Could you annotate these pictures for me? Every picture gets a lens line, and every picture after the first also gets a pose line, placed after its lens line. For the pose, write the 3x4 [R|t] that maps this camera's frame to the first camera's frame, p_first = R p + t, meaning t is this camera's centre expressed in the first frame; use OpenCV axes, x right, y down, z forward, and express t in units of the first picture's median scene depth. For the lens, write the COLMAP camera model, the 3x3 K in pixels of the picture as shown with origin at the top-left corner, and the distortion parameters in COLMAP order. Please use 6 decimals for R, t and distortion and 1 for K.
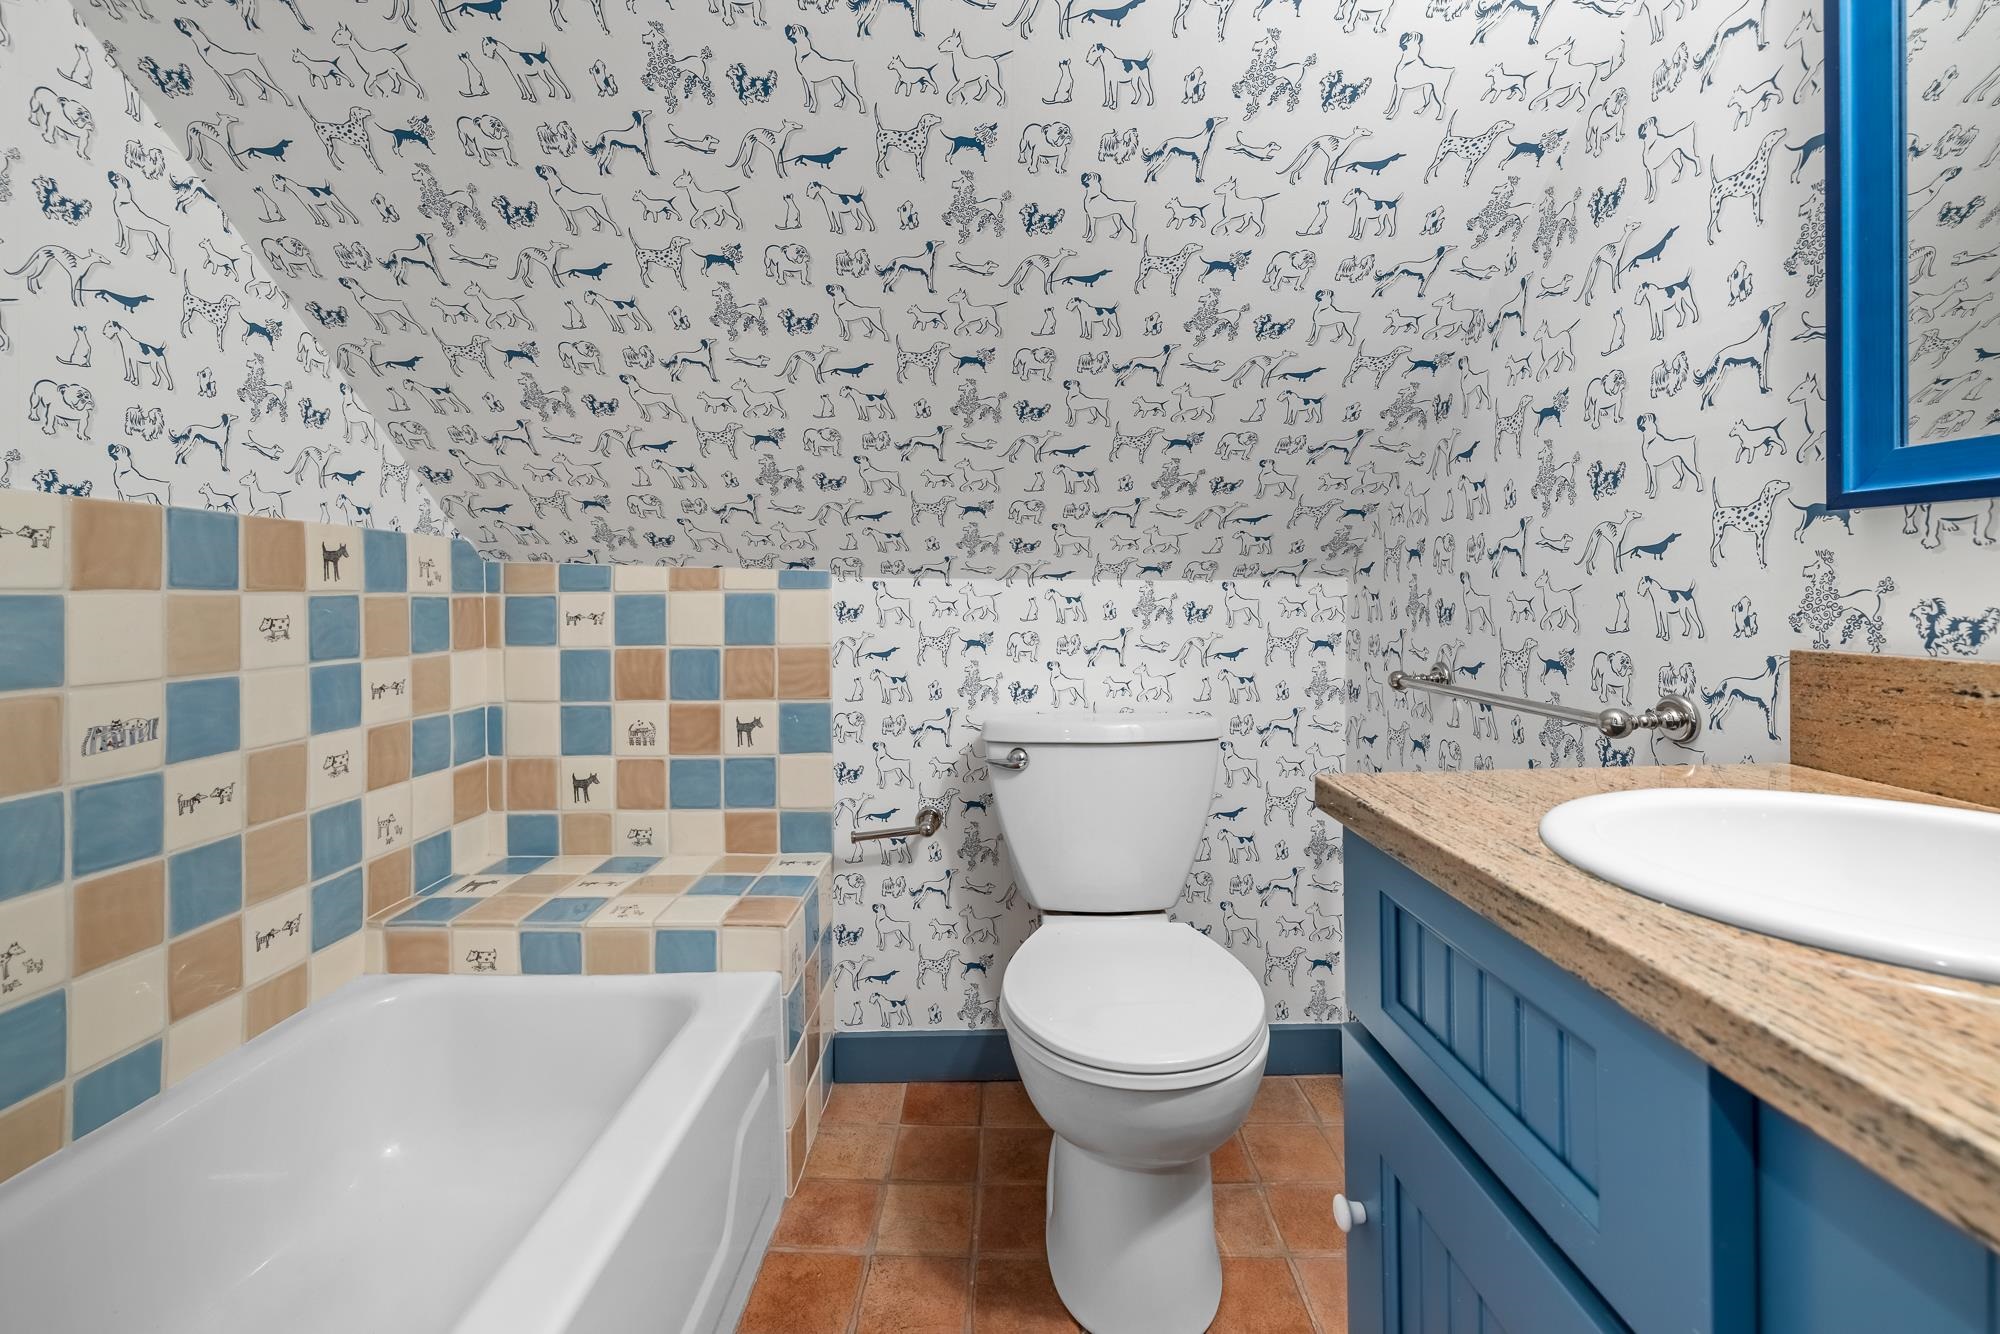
lens RADIAL K [[863.5, 0, 990.4], [0, 863.5, 586.1], [0, 0, 1]] dist [0.000106, 0.000099]
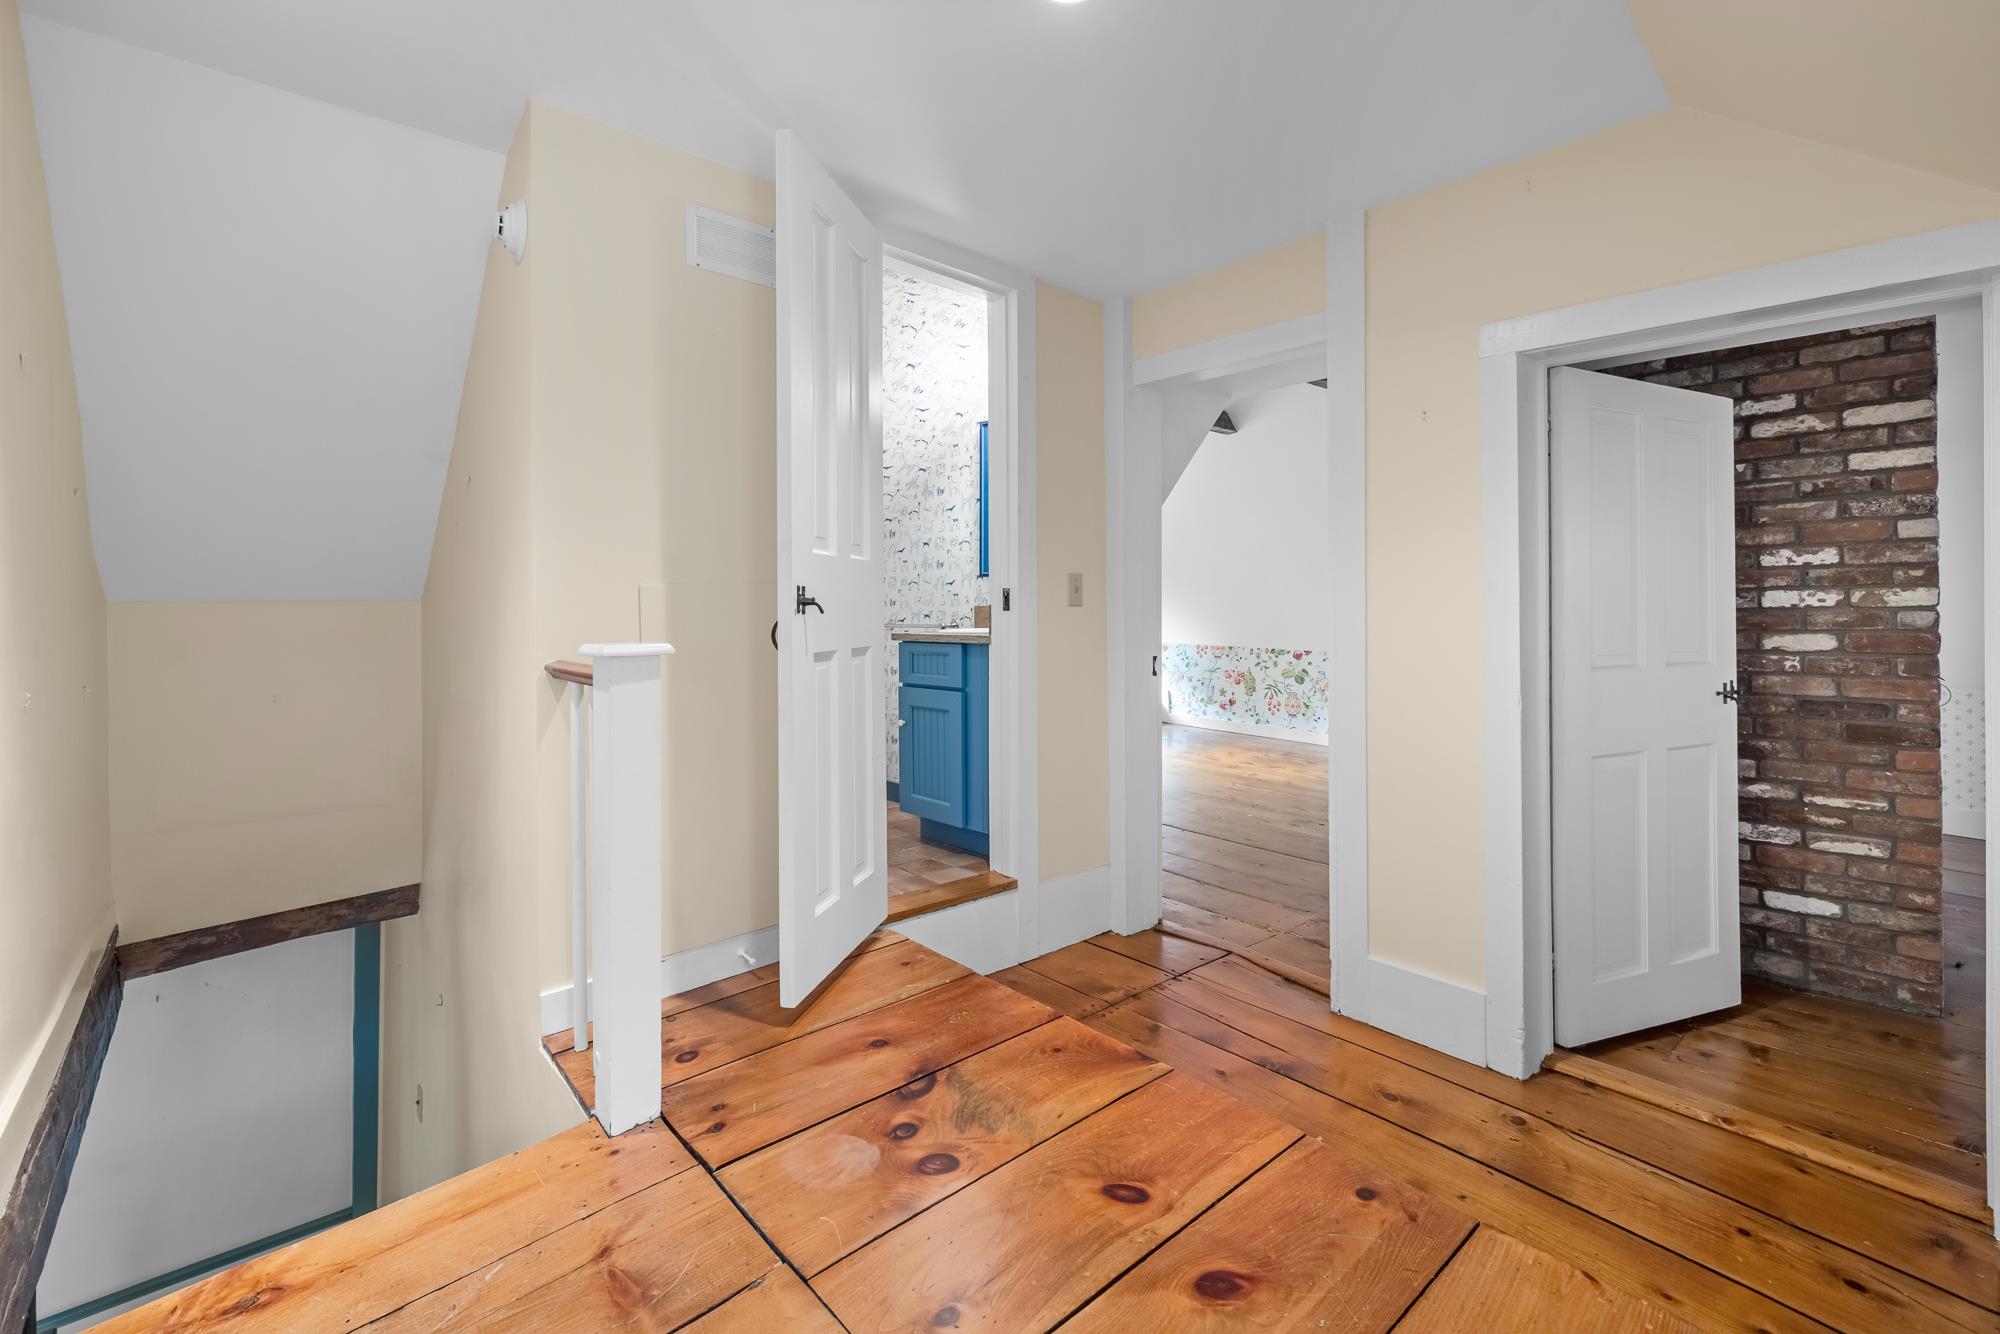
lens RADIAL K [[863.5, 0, 985.7], [0, 863.5, 604.6], [0, 0, 1]] dist [0.000106, 0.000099]
pose [[0.749101, 0.004181, 0.662443, -1.652414], [-0.003466, 0.999991, -0.002391, 0.059659], [-0.662447, -0.000504, 0.749109, -1.977662]]
